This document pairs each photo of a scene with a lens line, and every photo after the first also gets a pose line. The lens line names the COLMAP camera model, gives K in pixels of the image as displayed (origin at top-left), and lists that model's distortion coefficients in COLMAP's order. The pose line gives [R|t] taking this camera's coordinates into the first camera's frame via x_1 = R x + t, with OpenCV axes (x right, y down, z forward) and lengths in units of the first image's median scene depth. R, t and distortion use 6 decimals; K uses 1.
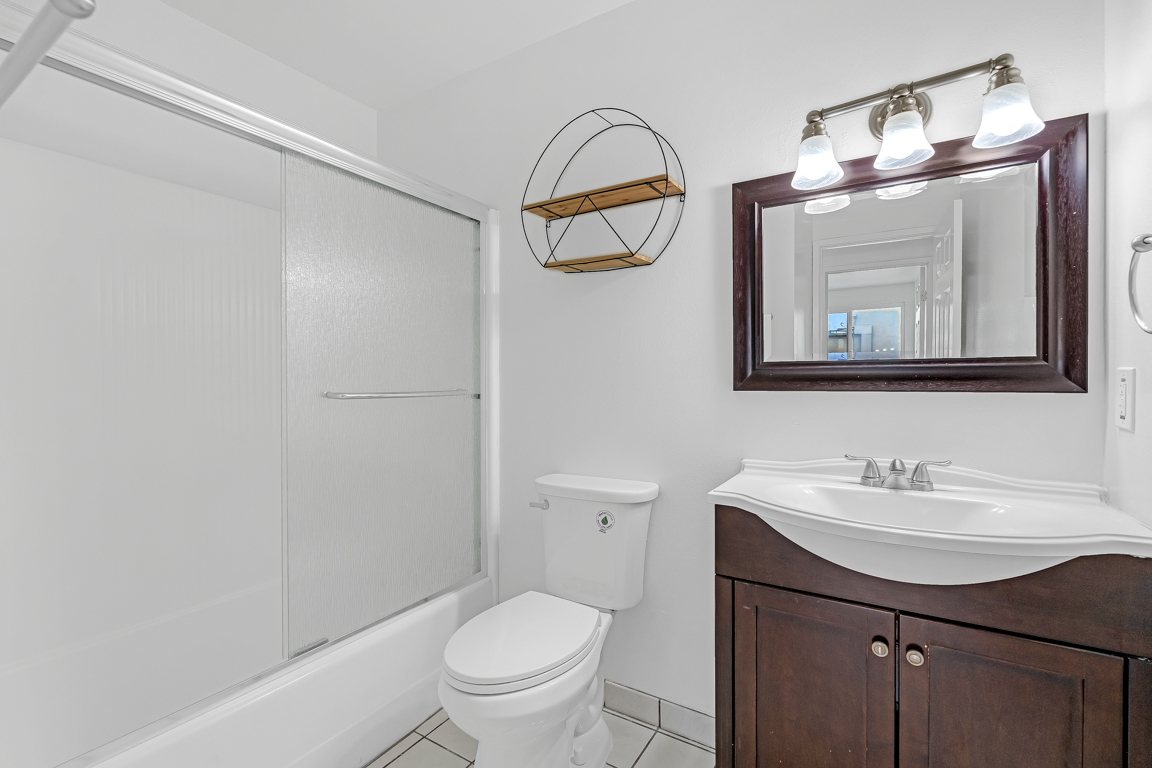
lens RADIAL K [[519.6, 0, 574.9], [0, 519.6, 383.3], [0, 0, 1]] dist [0.016314, -0.000123]
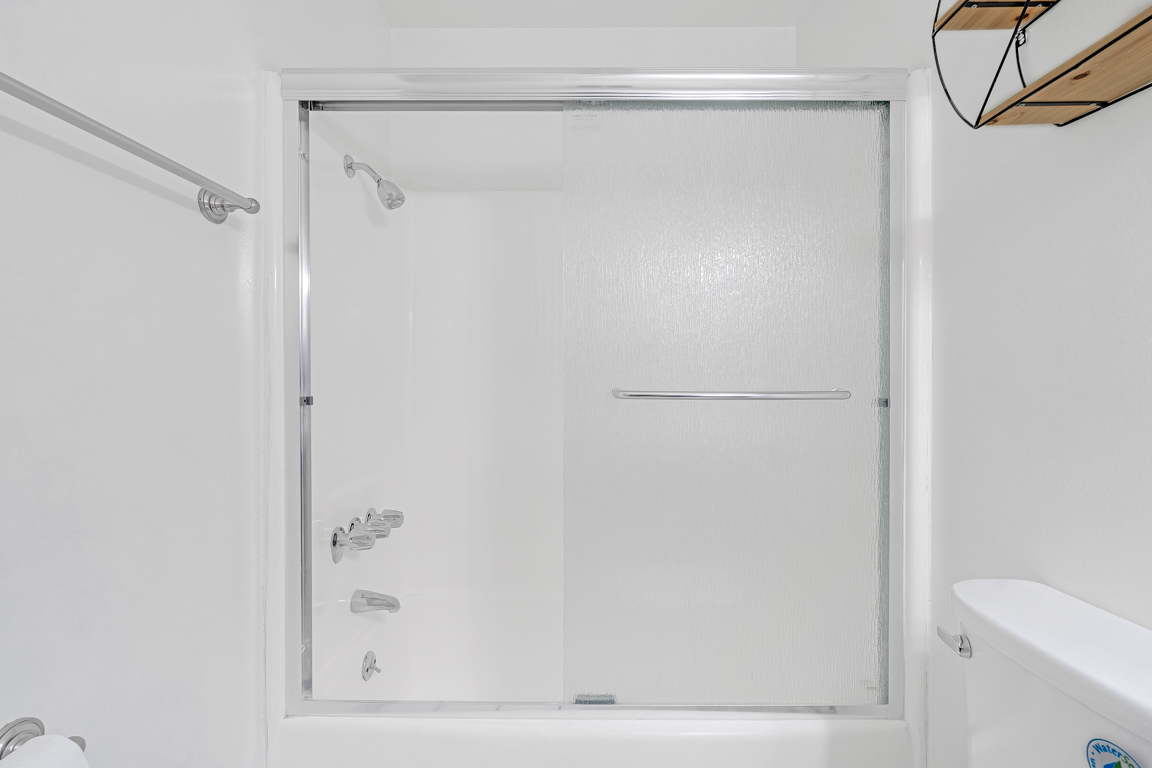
lens RADIAL K [[519.6, 0, 577.7], [0, 519.6, 381.9], [0, 0, 1]] dist [0.016314, -0.000123]
pose [[0.532221, 0.002277, -0.846603, 0.175892], [-0.001792, 0.999997, 0.001563, 0.002023], [0.846604, 0.000685, 0.532223, 0.535499]]
